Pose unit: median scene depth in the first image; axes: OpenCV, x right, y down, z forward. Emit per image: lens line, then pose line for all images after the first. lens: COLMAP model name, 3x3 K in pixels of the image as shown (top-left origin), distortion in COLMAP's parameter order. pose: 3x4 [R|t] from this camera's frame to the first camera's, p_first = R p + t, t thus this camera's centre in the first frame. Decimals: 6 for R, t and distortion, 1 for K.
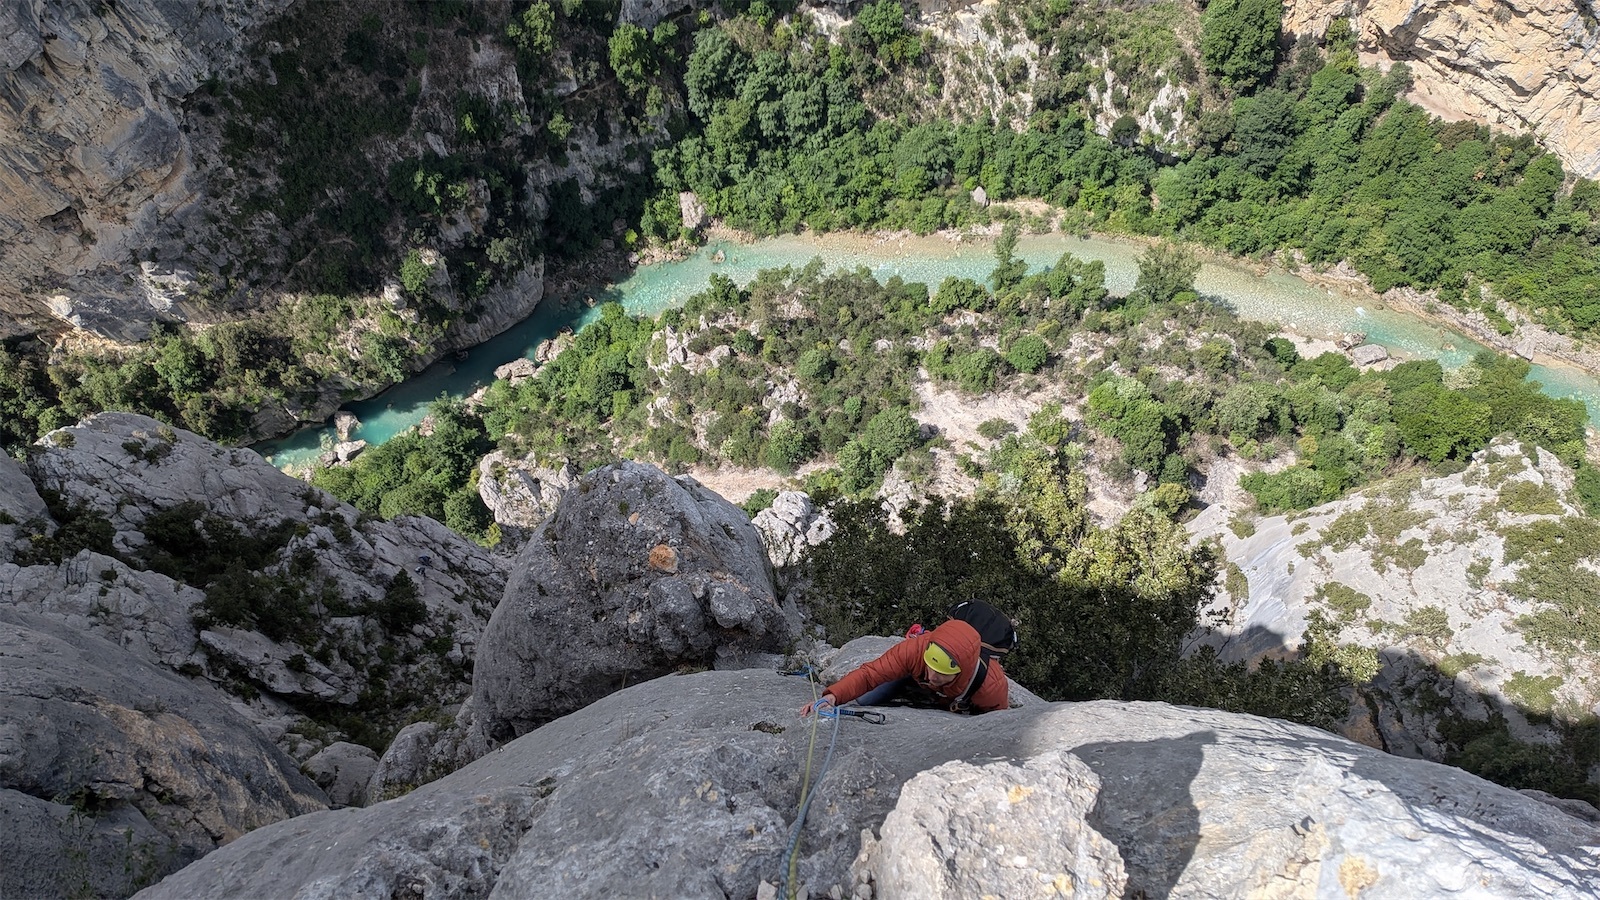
lens RADIAL K [[1137.1, 0, 798.4], [0, 1137.1, 459.2], [0, 0, 1]] dist [0.066618, -0.094276]
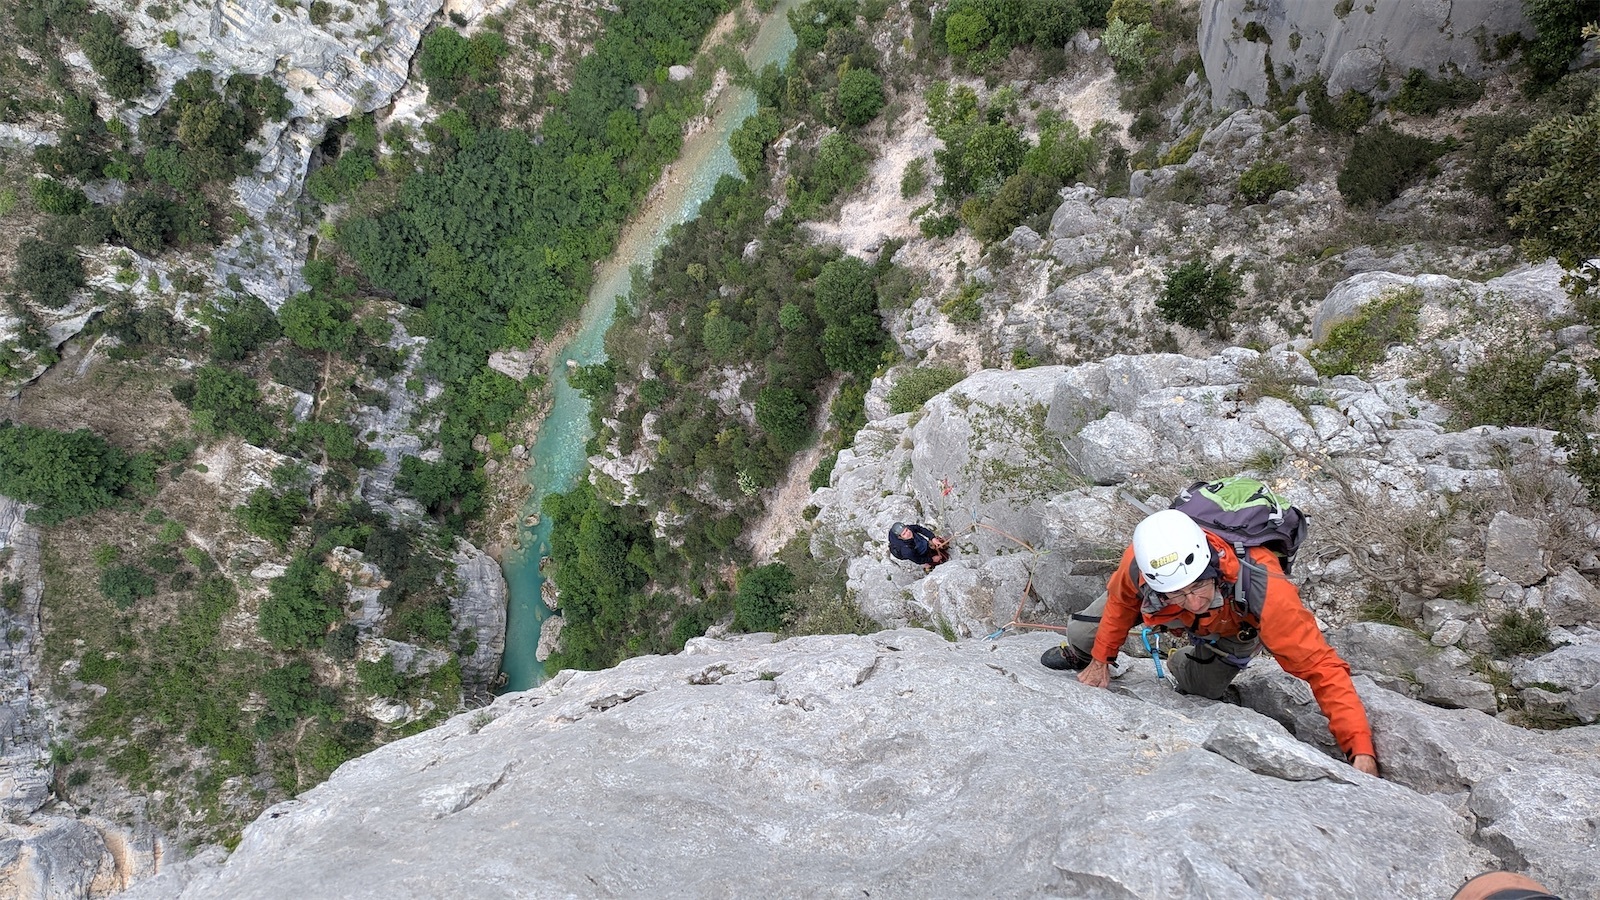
lens RADIAL K [[1137.1, 0, 798.4], [0, 1137.1, 459.2], [0, 0, 1]] dist [0.066618, -0.094276]
pose [[0.547675, -0.835564, -0.043417, 0.003578], [0.836177, 0.548420, -0.006600, 0.012033], [0.029325, -0.032689, 0.999035, 0.175696]]
